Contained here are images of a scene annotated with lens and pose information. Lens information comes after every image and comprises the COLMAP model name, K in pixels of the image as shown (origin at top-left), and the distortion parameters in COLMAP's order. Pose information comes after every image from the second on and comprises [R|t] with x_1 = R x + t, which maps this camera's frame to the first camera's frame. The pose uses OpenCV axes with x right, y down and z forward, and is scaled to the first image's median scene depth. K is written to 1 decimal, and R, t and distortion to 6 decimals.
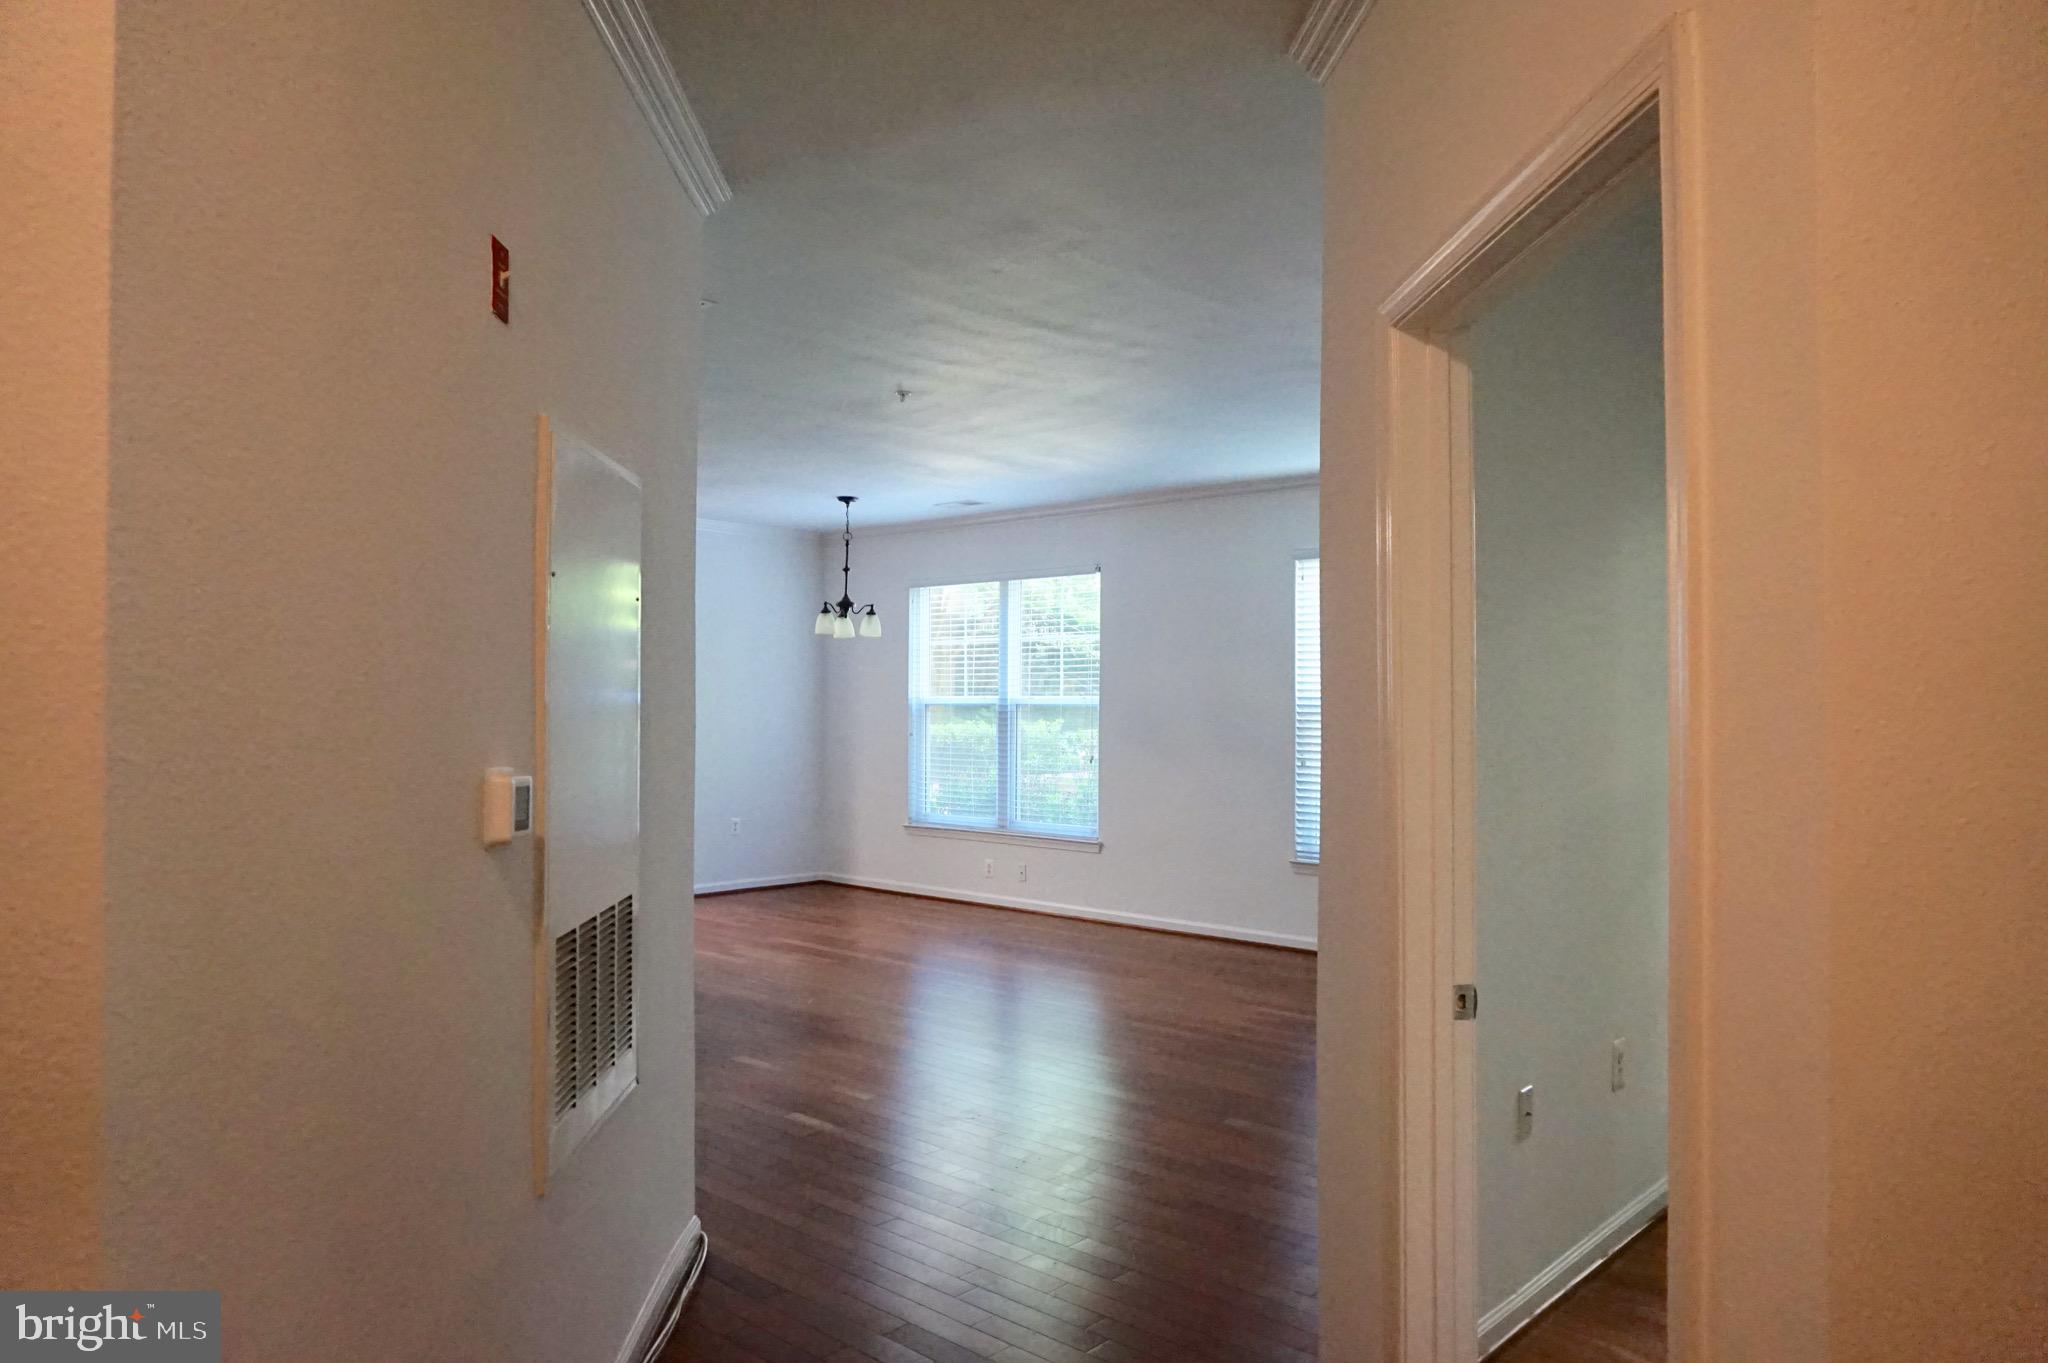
lens RADIAL K [[1378.5, 0, 1025.3], [0, 1378.5, 685.9], [0, 0, 1]] dist [-0.042851, 0.013086]
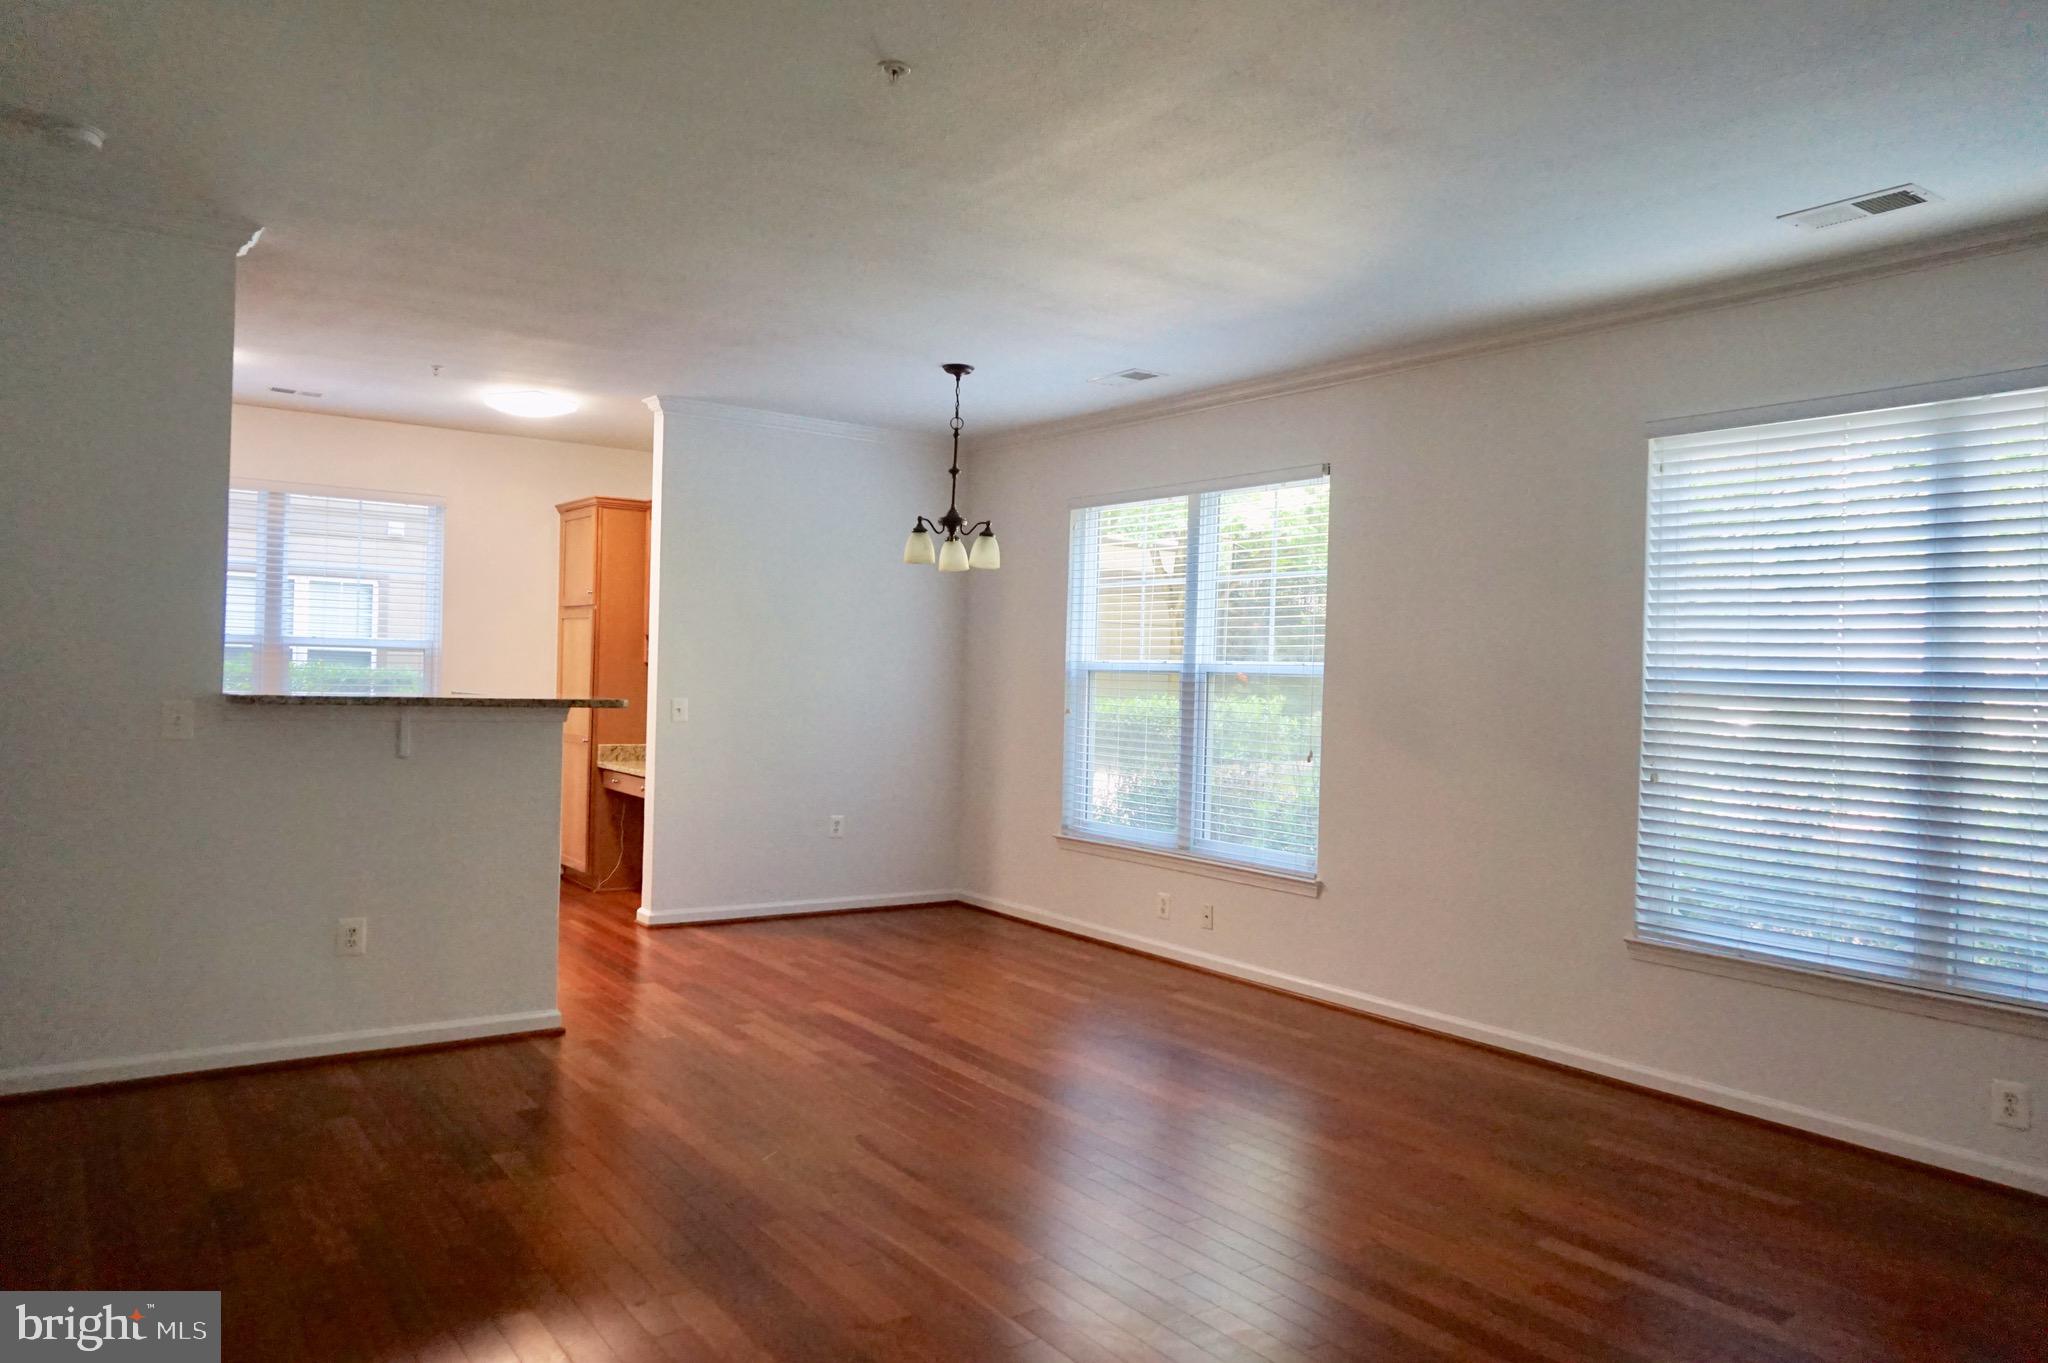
lens RADIAL K [[1378.5, 0, 1033.3], [0, 1378.5, 674.1], [0, 0, 1]] dist [-0.042851, 0.013086]
pose [[0.980012, 0.023401, -0.197559, 0.045923], [-0.021380, 0.999695, 0.012352, 0.007889], [0.197788, -0.007881, 0.980213, 0.311369]]
